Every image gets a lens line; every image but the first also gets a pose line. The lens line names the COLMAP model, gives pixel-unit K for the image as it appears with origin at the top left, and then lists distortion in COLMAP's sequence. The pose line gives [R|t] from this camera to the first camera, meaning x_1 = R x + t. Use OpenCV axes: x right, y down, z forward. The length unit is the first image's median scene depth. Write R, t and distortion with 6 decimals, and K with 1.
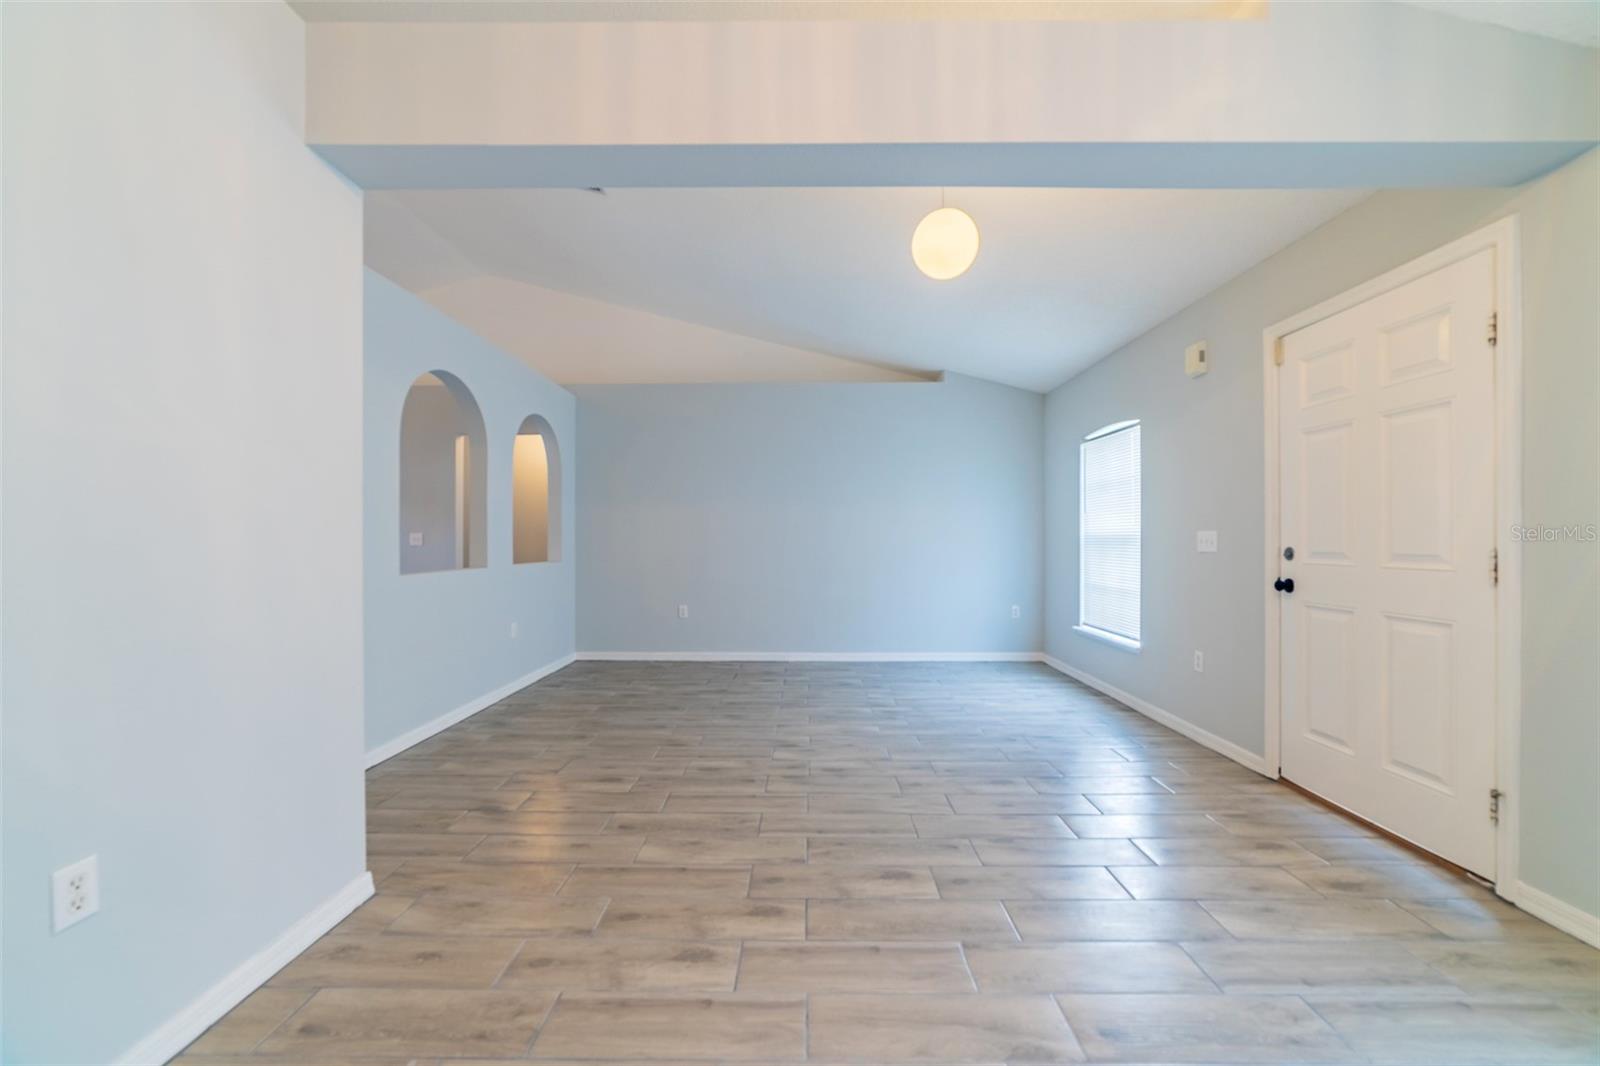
lens RADIAL K [[626.7, 0, 801.3], [0, 626.7, 537.6], [0, 0, 1]] dist [-0.018470, 0.007643]
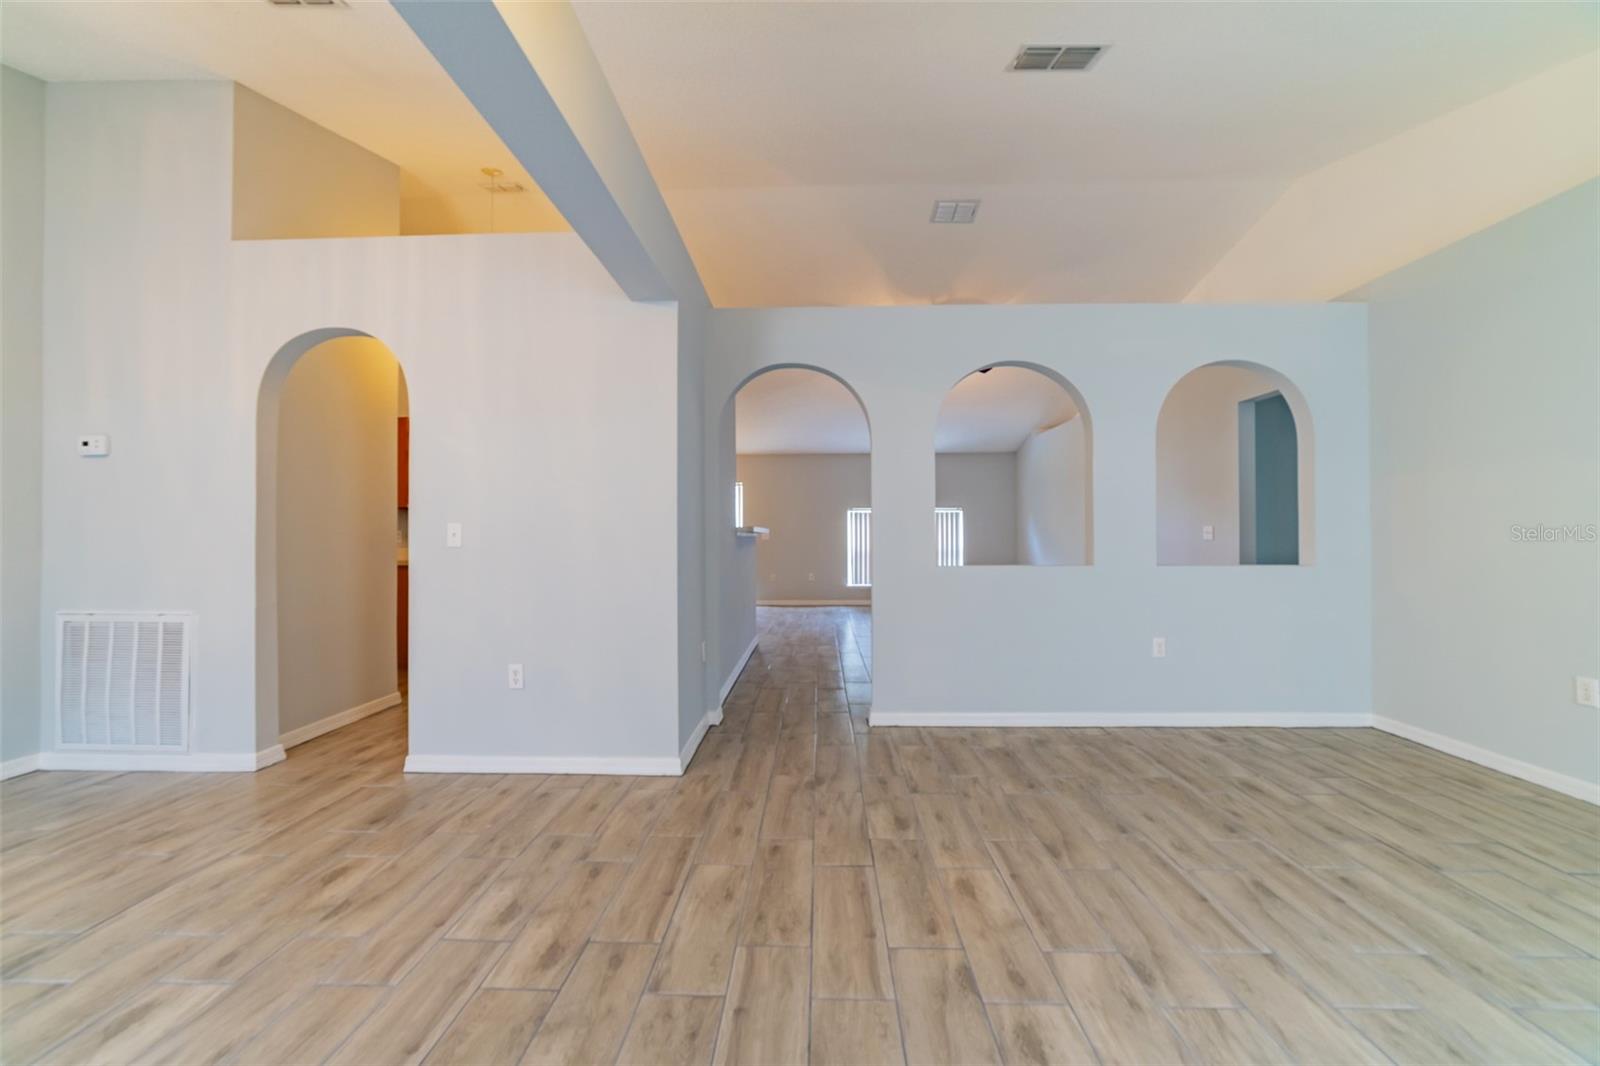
lens RADIAL K [[625.5, 0, 800.3], [0, 625.5, 529.5], [0, 0, 1]] dist [-0.016020, 0.005057]
pose [[-0.026331, -0.012967, -0.999569, 0.606884], [0.007186, 0.999888, -0.013160, 0.011018], [0.999627, -0.007529, -0.026235, 1.026169]]
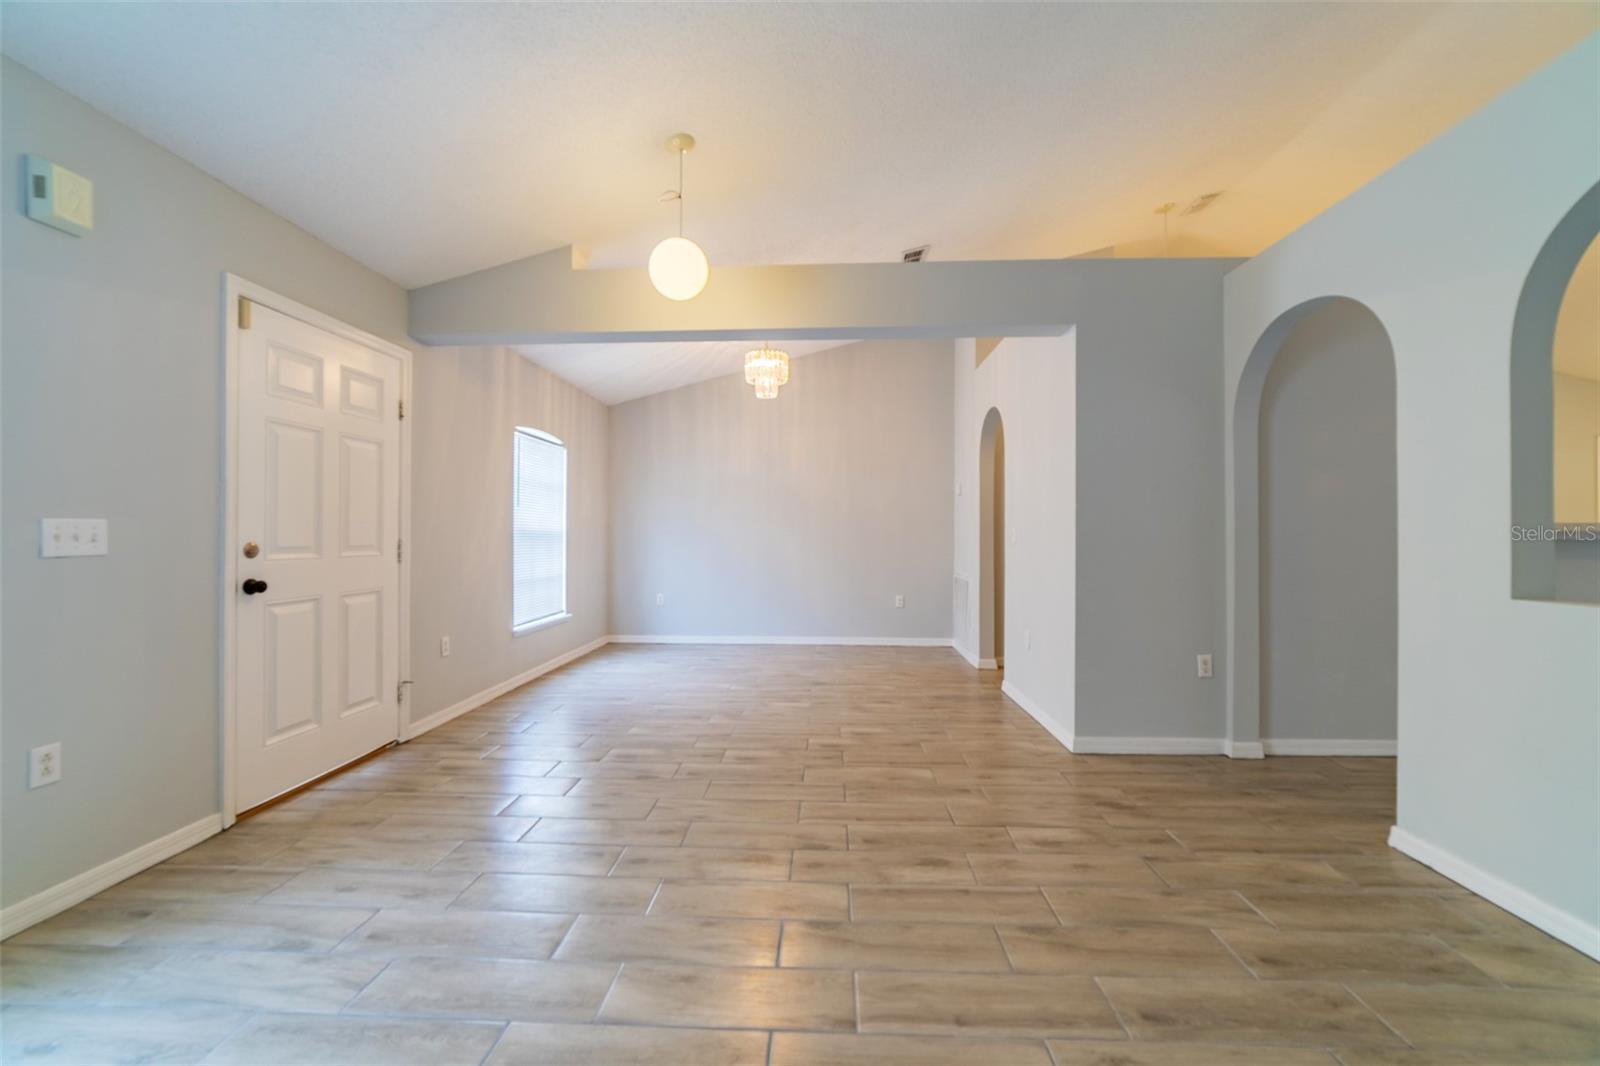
lens RADIAL K [[617.3, 0, 805.2], [0, 617.3, 547.5], [0, 0, 1]] dist [-0.000982, -0.000053]
pose [[-0.999505, -0.001520, 0.031417, -0.028673], [-0.001054, 0.999889, 0.014829, 0.008577], [-0.031436, 0.014788, -0.999396, 2.043082]]
